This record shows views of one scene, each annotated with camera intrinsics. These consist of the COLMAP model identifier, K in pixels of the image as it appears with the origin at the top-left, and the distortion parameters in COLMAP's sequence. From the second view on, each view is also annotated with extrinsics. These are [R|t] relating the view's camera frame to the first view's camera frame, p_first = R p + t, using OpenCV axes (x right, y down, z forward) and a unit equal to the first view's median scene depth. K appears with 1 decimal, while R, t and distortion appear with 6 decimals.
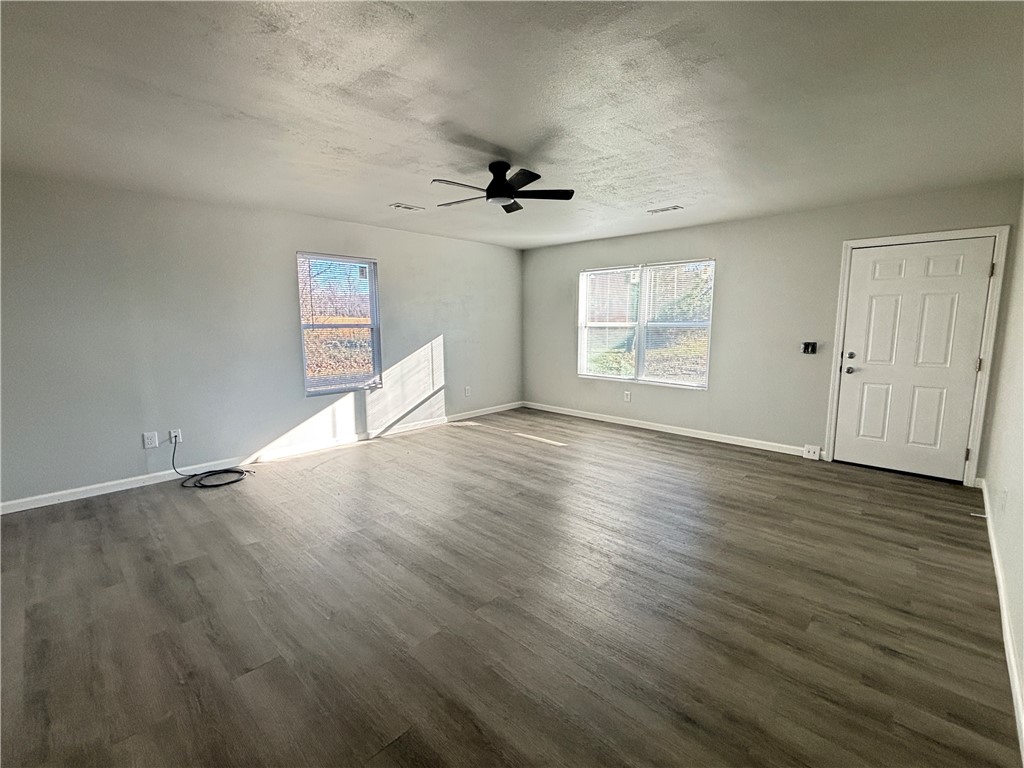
lens RADIAL K [[433.9, 0, 512.0], [0, 433.9, 384.0], [0, 0, 1]] dist [-0.058518, -0.000080]
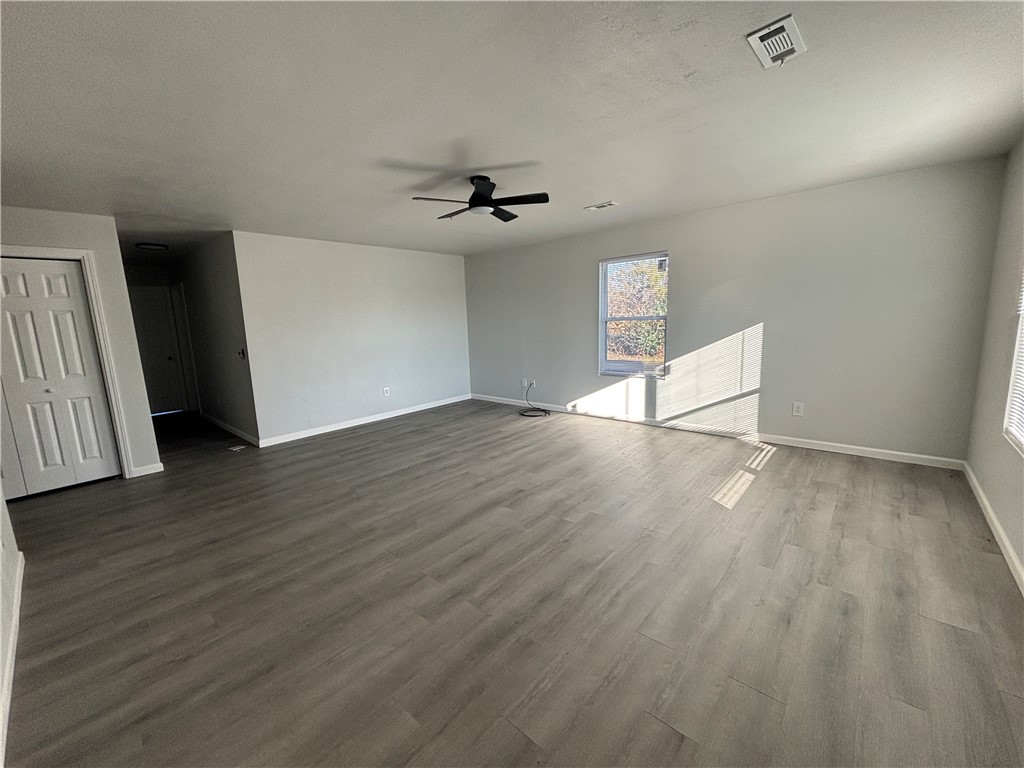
lens RADIAL K [[420.4, 0, 509.2], [0, 420.4, 379.1], [0, 0, 1]] dist [-0.026315, 0.000150]
pose [[0.073451, 0.174043, -0.981995, 0.690641], [-0.104977, 0.980534, 0.165932, -0.115419], [0.991758, 0.090899, 0.090292, 0.644929]]
